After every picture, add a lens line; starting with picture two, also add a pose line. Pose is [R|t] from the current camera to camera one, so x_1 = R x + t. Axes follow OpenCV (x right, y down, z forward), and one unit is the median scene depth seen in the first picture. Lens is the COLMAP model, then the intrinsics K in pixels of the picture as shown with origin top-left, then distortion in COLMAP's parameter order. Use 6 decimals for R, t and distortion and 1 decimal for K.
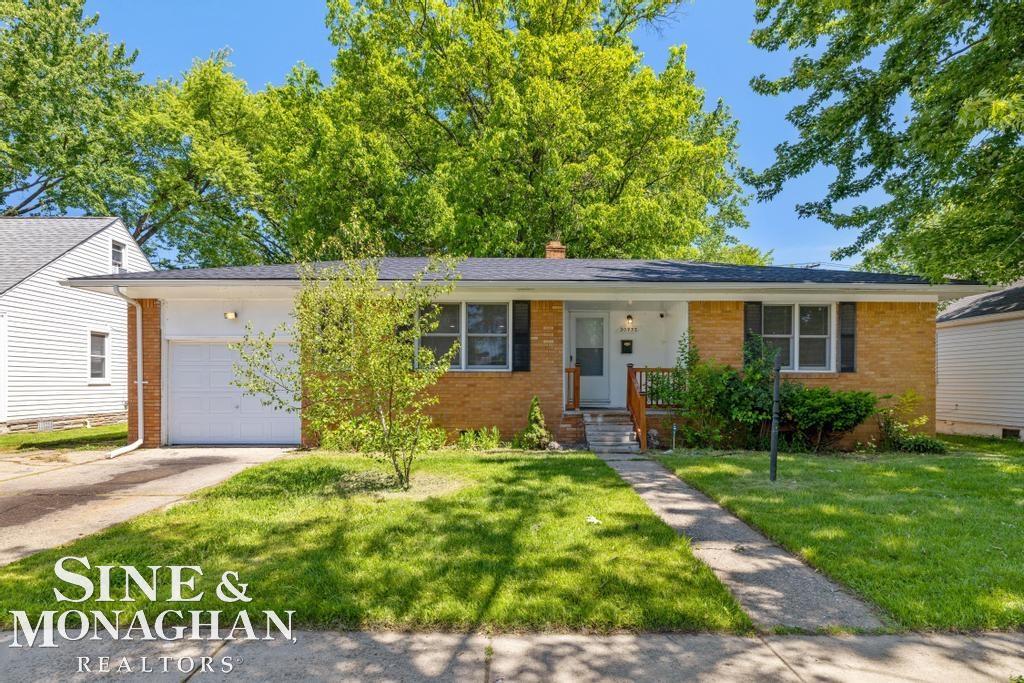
lens RADIAL K [[542.5, 0, 511.6], [0, 542.5, 382.0], [0, 0, 1]] dist [-0.000848, 0.000356]
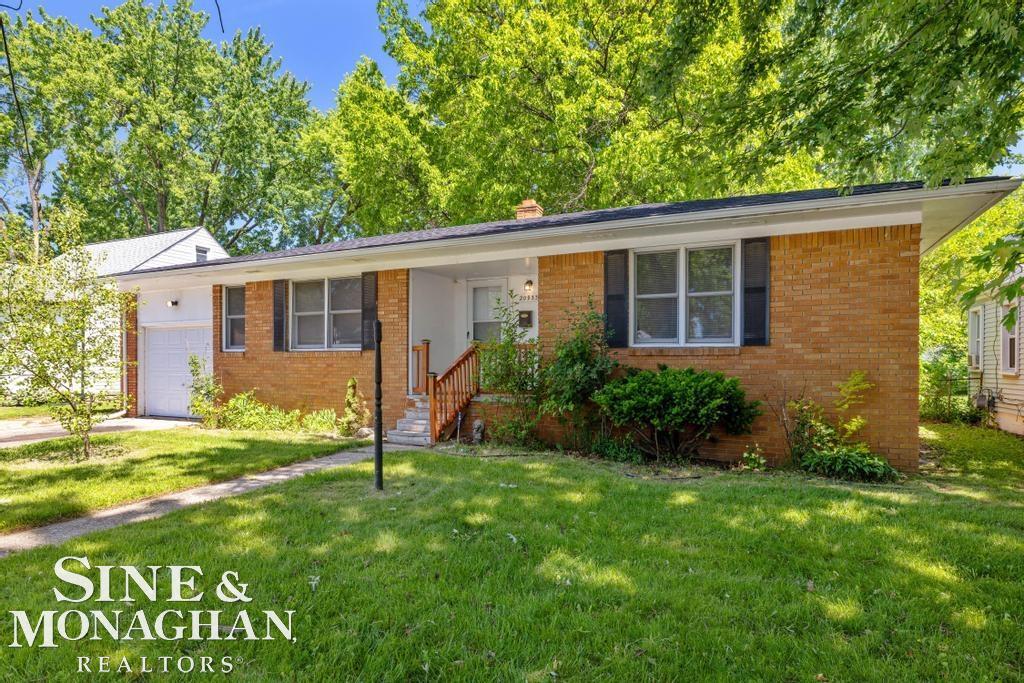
lens RADIAL K [[552.3, 0, 511.1], [0, 552.3, 371.6], [0, 0, 1]] dist [0.002232, 0.000119]
pose [[0.901285, 0.004965, -0.433197, 0.636386], [0.004276, 0.999784, 0.020354, -0.001383], [0.433205, -0.020197, 0.901069, 0.264721]]
